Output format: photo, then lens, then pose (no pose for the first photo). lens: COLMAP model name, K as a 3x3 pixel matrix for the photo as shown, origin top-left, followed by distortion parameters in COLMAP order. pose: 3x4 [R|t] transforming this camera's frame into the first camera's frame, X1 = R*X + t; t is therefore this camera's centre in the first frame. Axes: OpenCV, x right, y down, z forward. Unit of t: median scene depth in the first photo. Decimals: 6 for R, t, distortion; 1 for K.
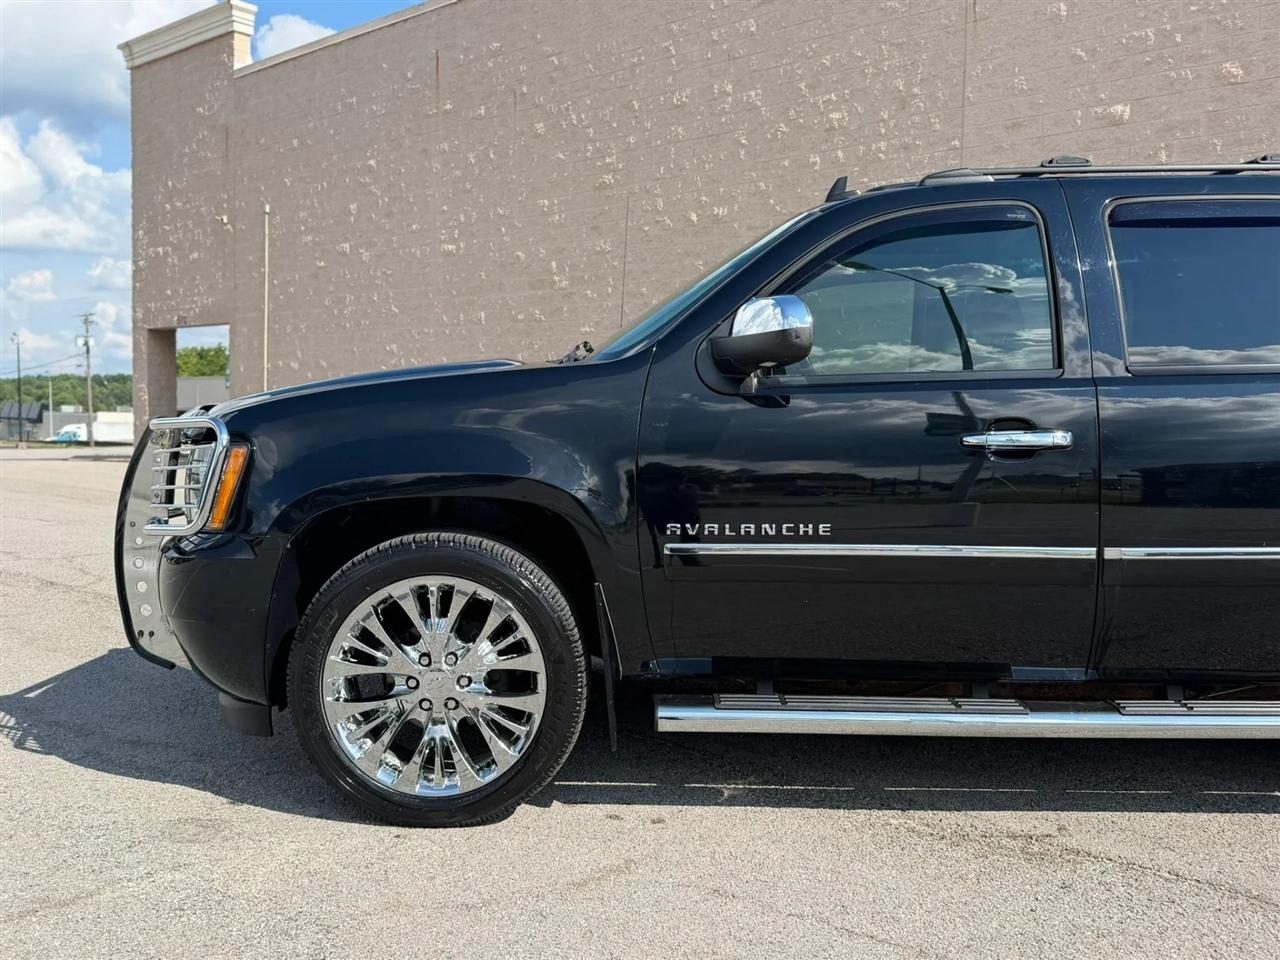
lens RADIAL K [[1162.1, 0, 644.5], [0, 1162.1, 500.0], [0, 0, 1]] dist [0.001526, 0.000000]
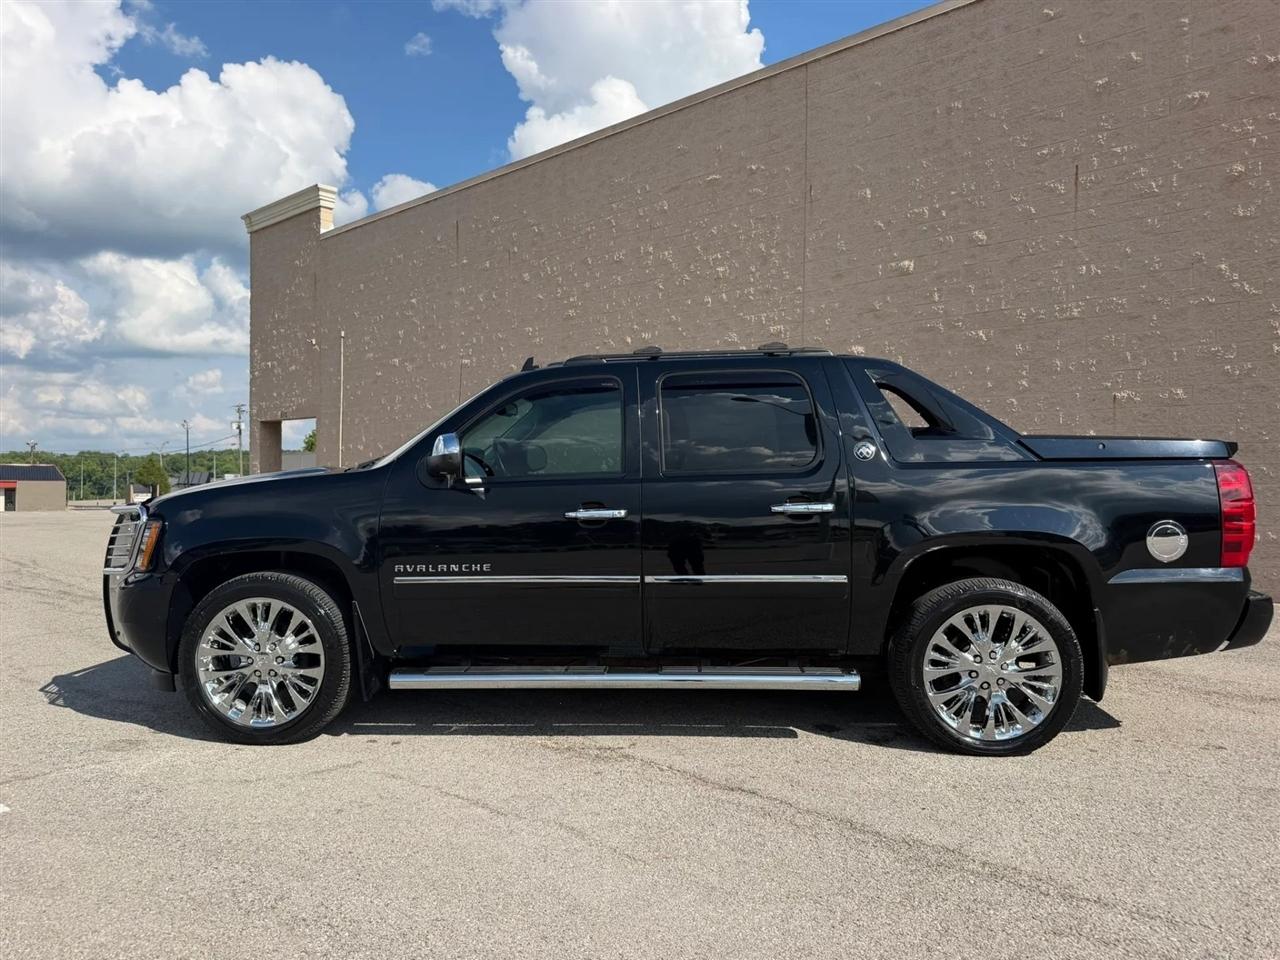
lens RADIAL K [[913.2, 0, 647.9], [0, 913.2, 490.6], [0, 0, 1]] dist [0.044222, -0.082528]
pose [[0.999284, -0.012239, -0.035809, 0.111694], [0.010228, 0.998389, -0.055808, -0.002801], [0.036434, 0.055401, 0.997799, -0.088012]]
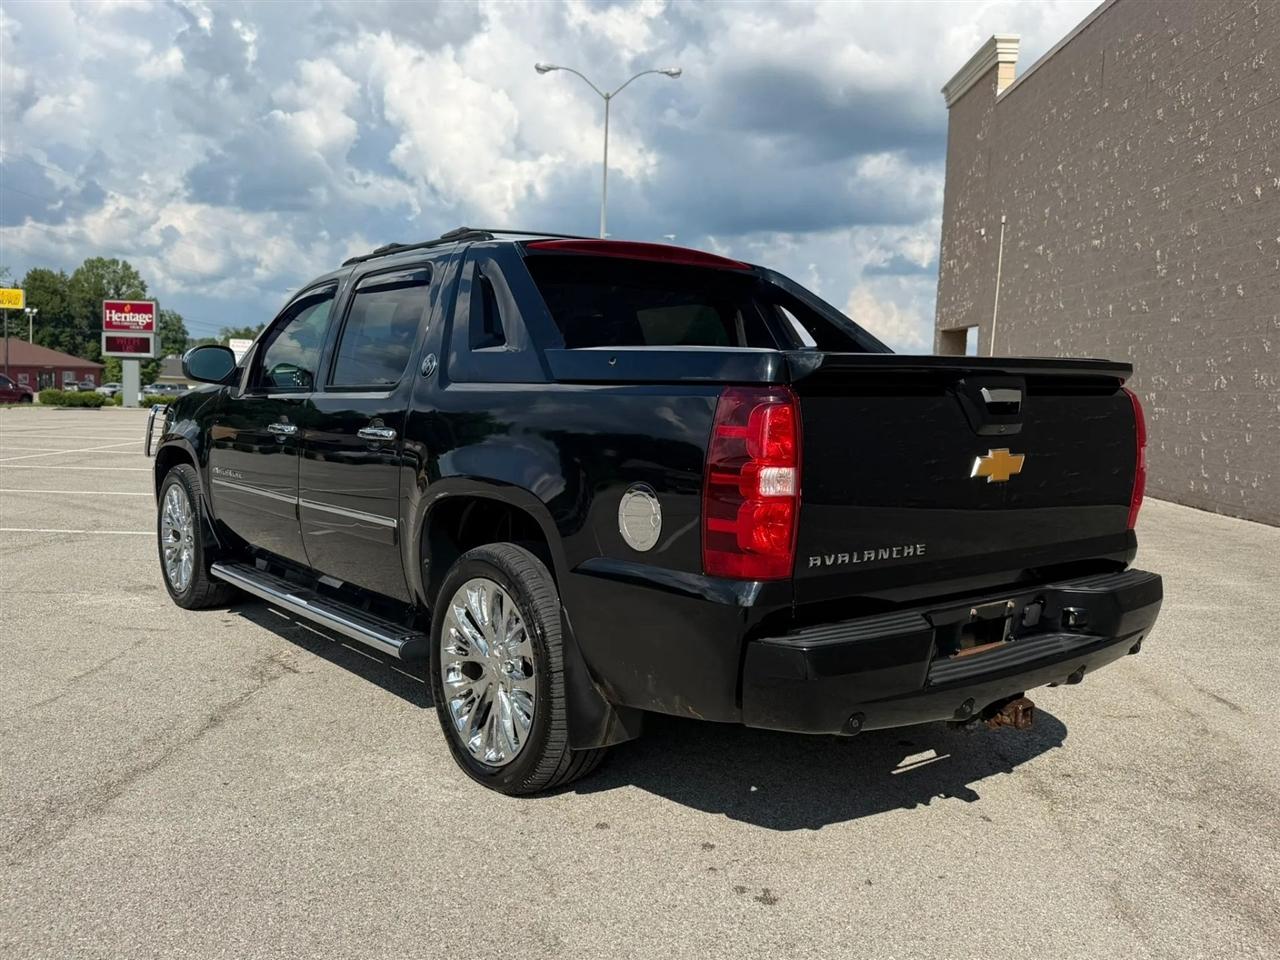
lens RADIAL K [[1097.8, 0, 626.5], [0, 1097.8, 497.2], [0, 0, 1]] dist [0.061332, -0.114948]
pose [[0.618925, 0.078826, -0.781485, 0.467318], [-0.067490, 0.996609, 0.047074, -0.015874], [0.782545, 0.023607, 0.622146, 0.098000]]
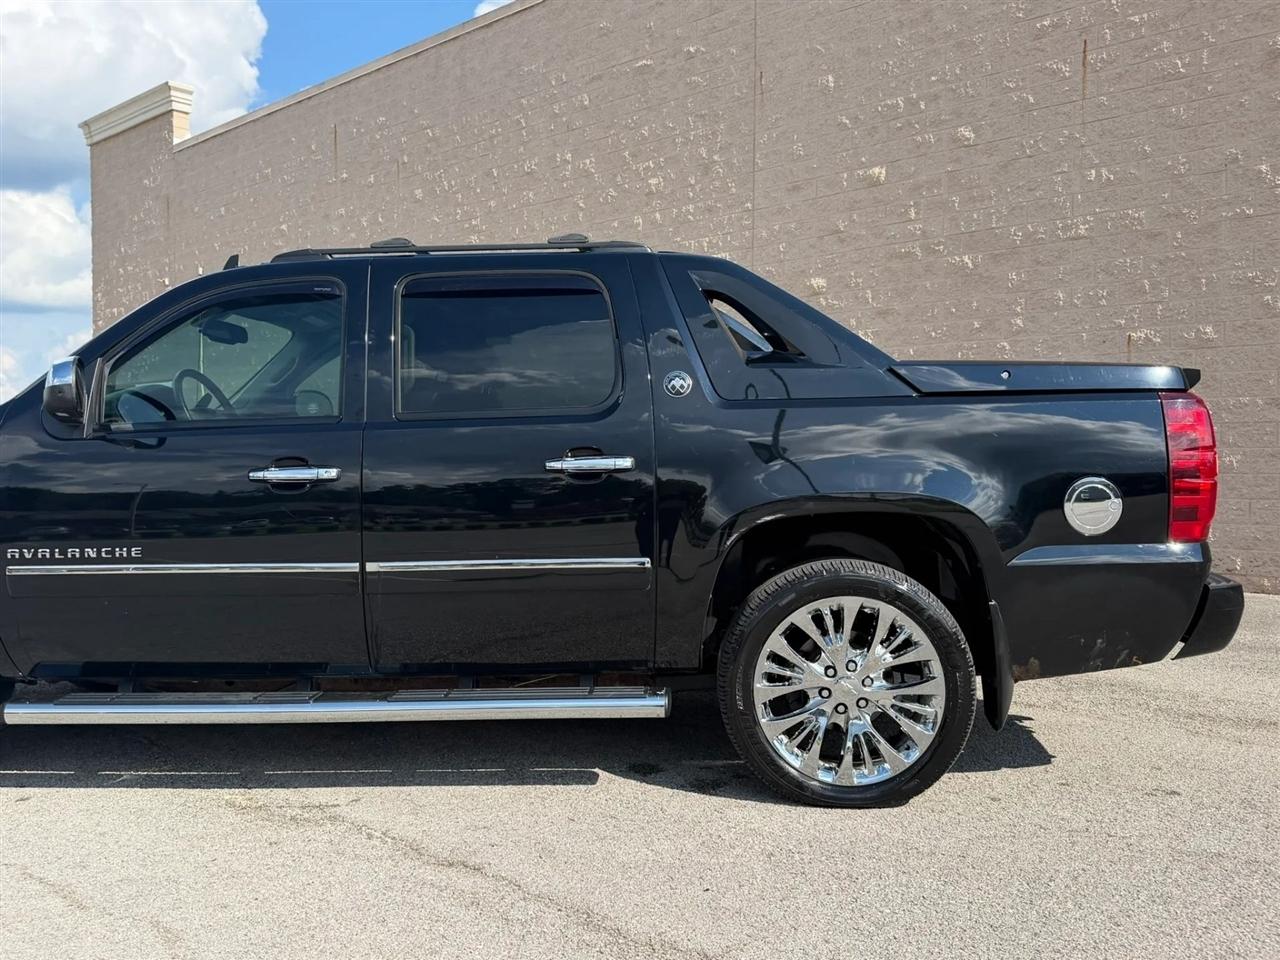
lens RADIAL K [[1097.8, 0, 665.1], [0, 1097.8, 505.7], [0, 0, 1]] dist [0.061332, -0.114948]
pose [[0.999789, -0.017605, -0.010576, 0.180178], [0.017328, 0.999518, -0.025776, 0.004147], [0.011025, 0.025588, 0.999612, -0.035305]]
